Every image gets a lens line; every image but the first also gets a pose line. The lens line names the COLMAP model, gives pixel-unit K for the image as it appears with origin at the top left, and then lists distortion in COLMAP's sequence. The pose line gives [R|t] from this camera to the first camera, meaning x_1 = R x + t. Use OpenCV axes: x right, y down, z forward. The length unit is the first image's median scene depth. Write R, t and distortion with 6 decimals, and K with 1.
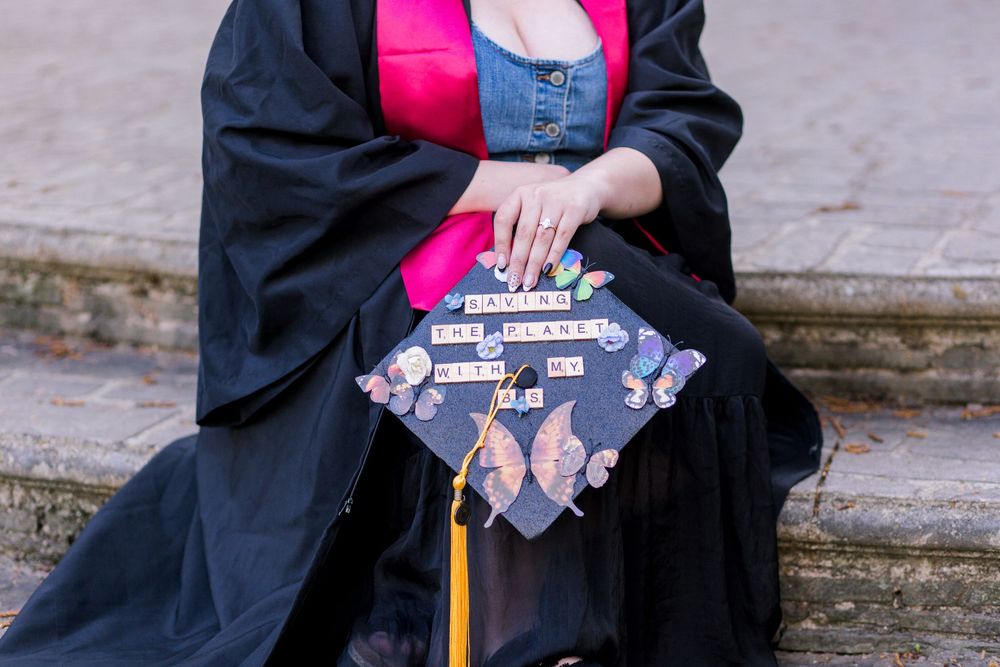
lens RADIAL K [[2626.6, 0, 502.4], [0, 2626.6, 394.2], [0, 0, 1]] dist [0.109675, -0.335089]
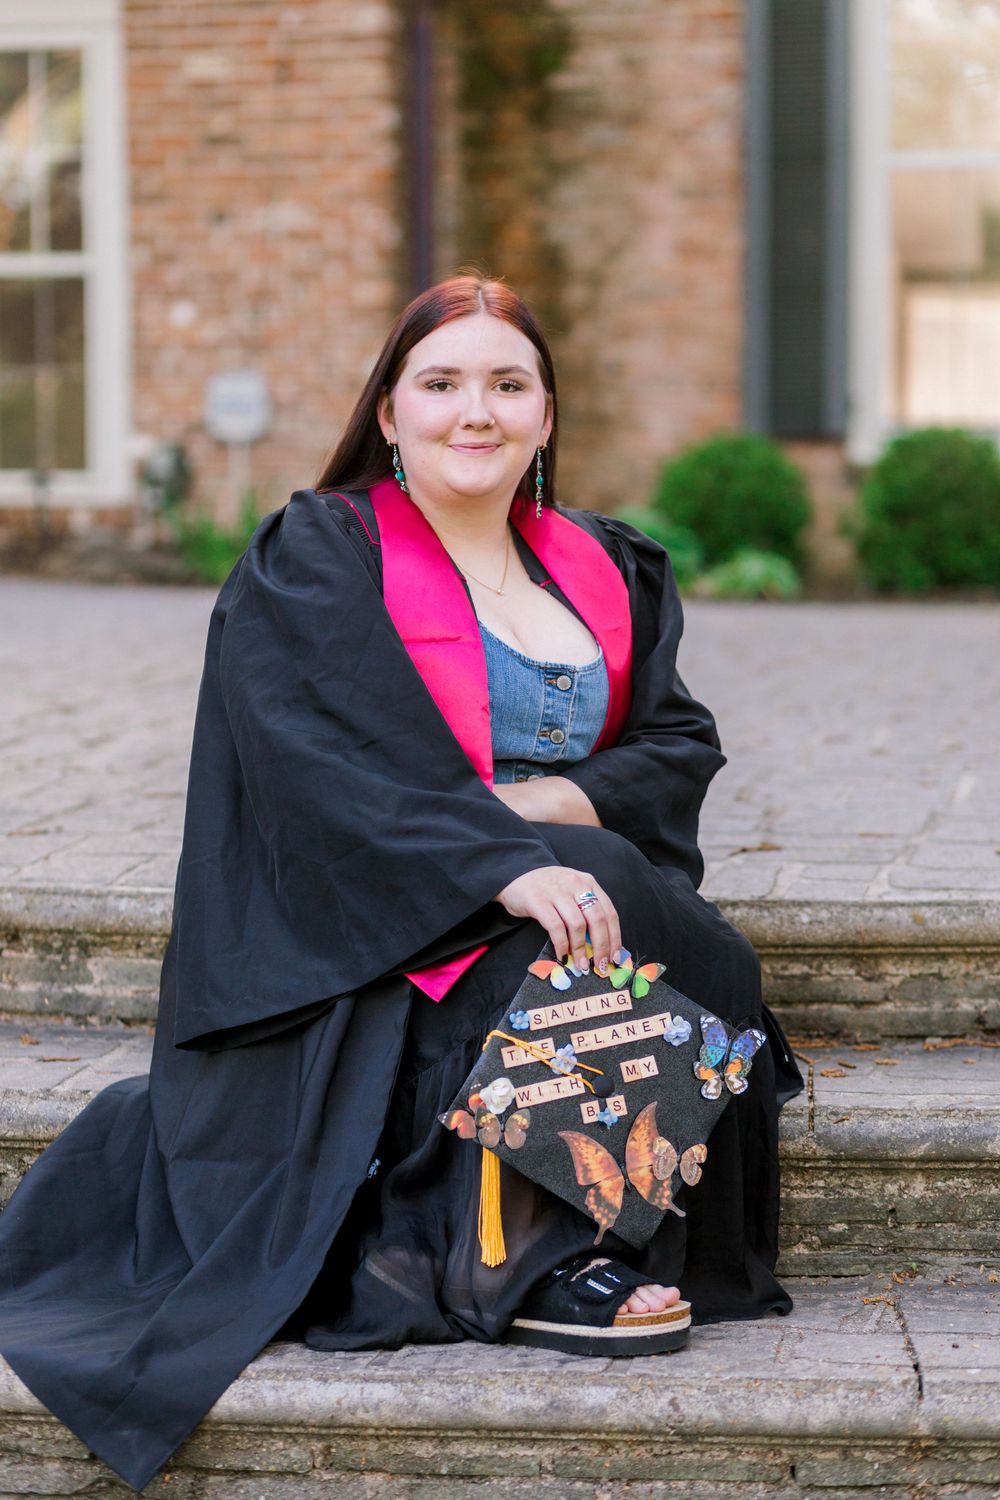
lens RADIAL K [[3924.9, 0, 605.0], [0, 3924.9, 774.7], [0, 0, 1]] dist [0.101913, 0.104054]
pose [[0.984551, -0.007997, 0.174915, -0.193579], [0.030928, 0.991192, -0.128769, 0.092745], [-0.172345, 0.132190, 0.976127, -0.394765]]
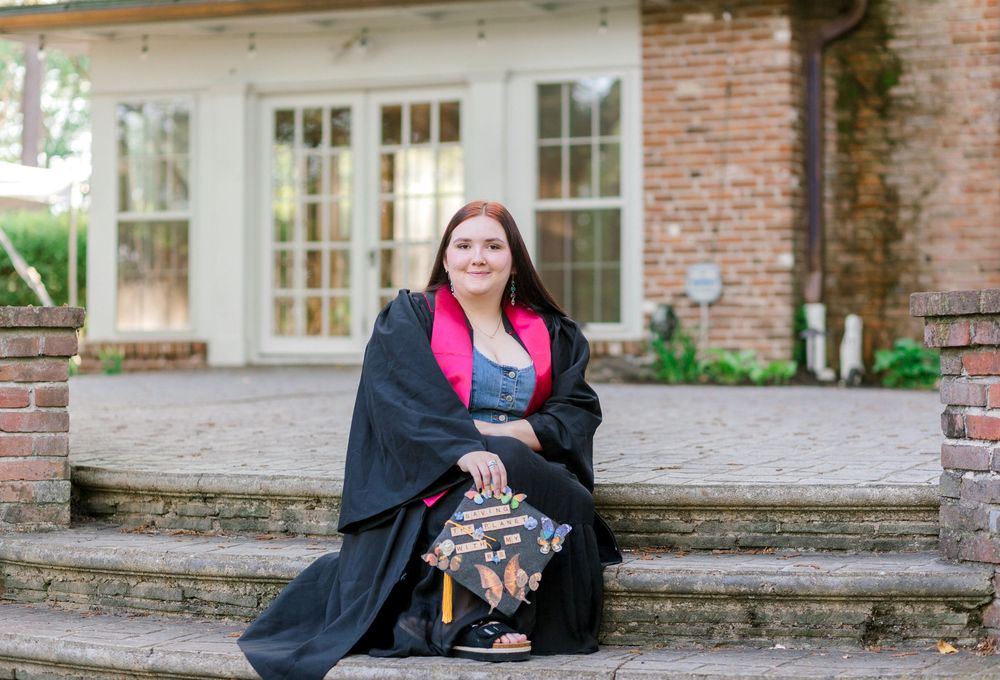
lens RADIAL K [[2610.9, 0, 500.0], [0, 2610.9, 340.0], [0, 0, 1]] dist [0.078577, -0.633694]
pose [[0.997976, 0.004741, -0.063420, 0.145785], [-0.017789, 0.978220, -0.206807, 0.277348], [0.061058, 0.207517, 0.976324, -1.058846]]
